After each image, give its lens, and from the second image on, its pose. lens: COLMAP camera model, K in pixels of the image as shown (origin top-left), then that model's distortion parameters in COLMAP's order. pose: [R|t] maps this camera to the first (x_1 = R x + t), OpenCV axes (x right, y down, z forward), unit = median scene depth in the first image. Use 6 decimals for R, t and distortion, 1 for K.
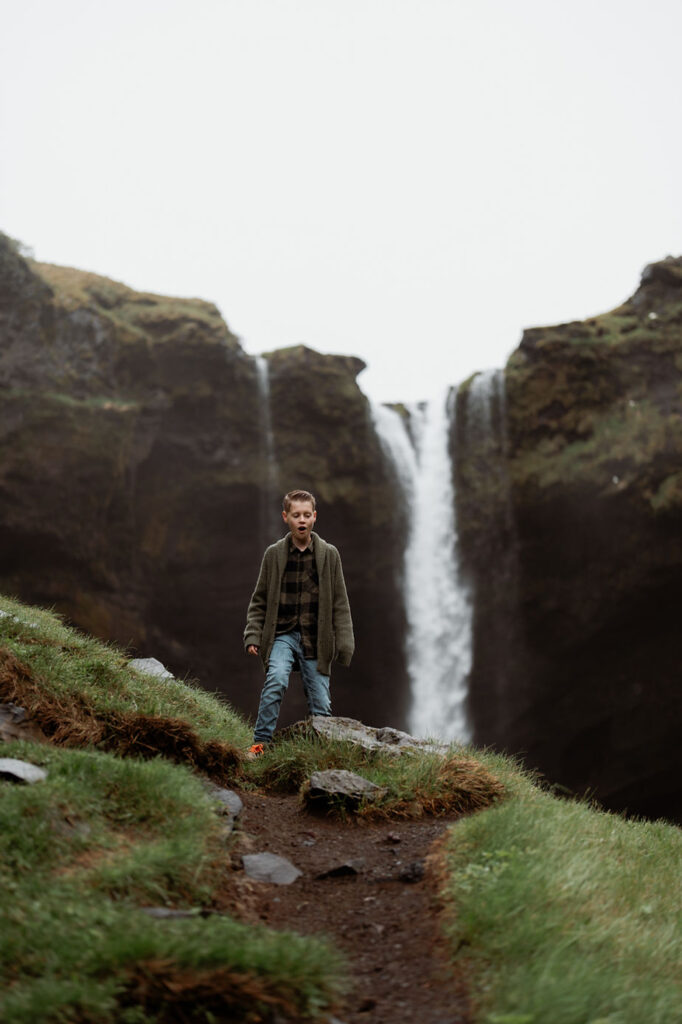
lens RADIAL K [[1441.2, 0, 341.0], [0, 1441.2, 512.0], [0, 0, 1]] dist [0.008687, 0.116978]
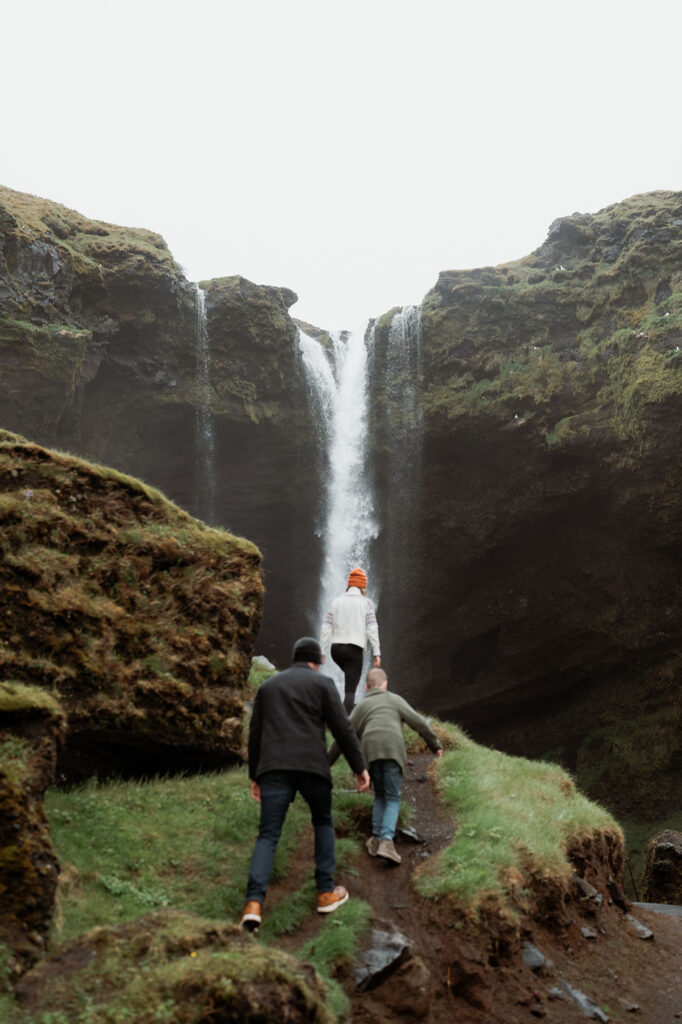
lens RADIAL K [[1441.2, 0, 341.0], [0, 1441.2, 512.0], [0, 0, 1]] dist [0.008687, 0.116978]
pose [[0.996296, 0.047099, 0.071941, -0.019861], [-0.052572, 0.995707, 0.076183, -0.026762], [-0.068044, -0.079683, 0.994495, -0.098063]]
